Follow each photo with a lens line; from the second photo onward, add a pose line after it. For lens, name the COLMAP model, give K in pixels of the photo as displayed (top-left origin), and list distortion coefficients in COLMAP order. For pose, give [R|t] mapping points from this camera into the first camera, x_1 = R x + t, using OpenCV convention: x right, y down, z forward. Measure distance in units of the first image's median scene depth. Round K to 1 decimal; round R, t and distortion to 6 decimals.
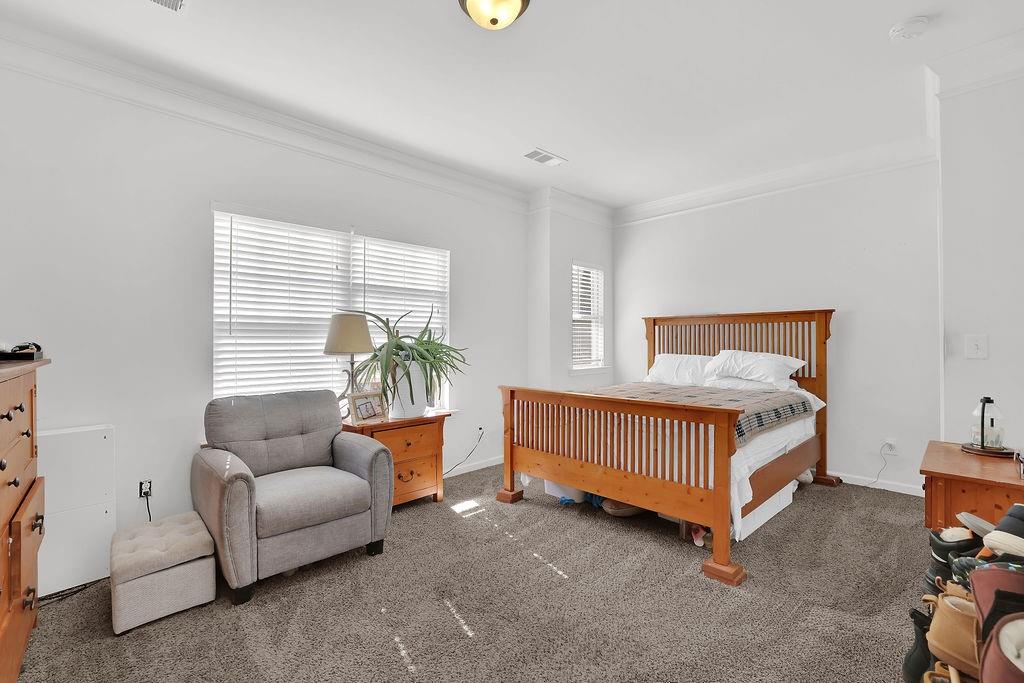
lens RADIAL K [[434.3, 0, 504.5], [0, 434.3, 337.1], [0, 0, 1]] dist [-0.059116, 0.017659]
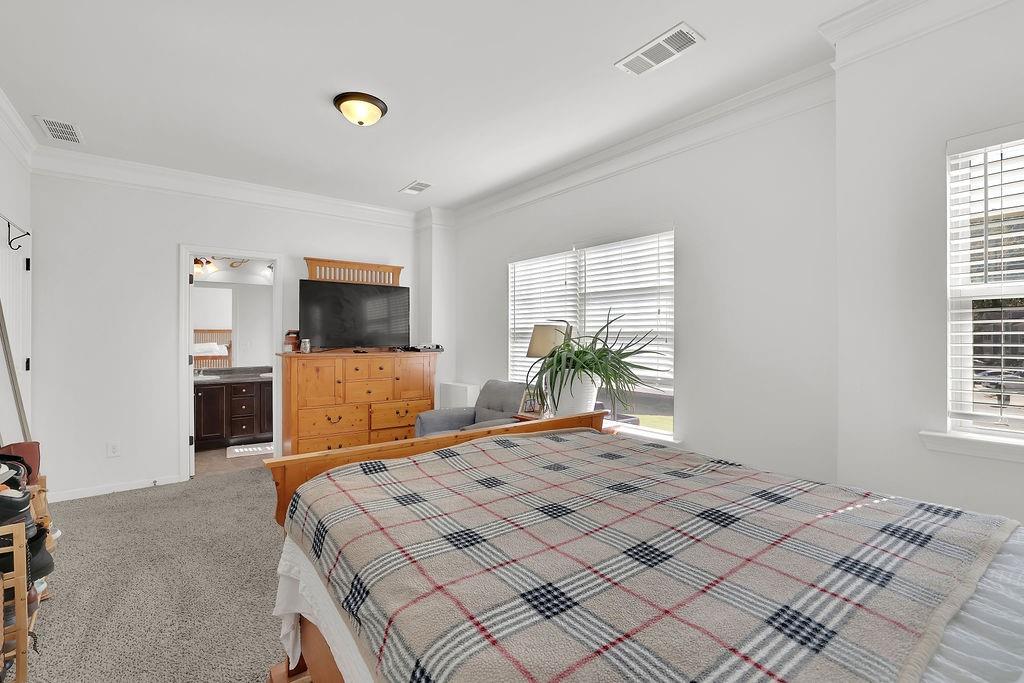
lens RADIAL K [[434.3, 0, 504.5], [0, 434.3, 337.1], [0, 0, 1]] dist [-0.059116, 0.017659]
pose [[-0.131439, 0.025894, -0.990986, 0.756579], [0.011220, 0.999634, 0.024632, -0.041253], [0.991261, -0.007881, -0.131681, 0.927776]]
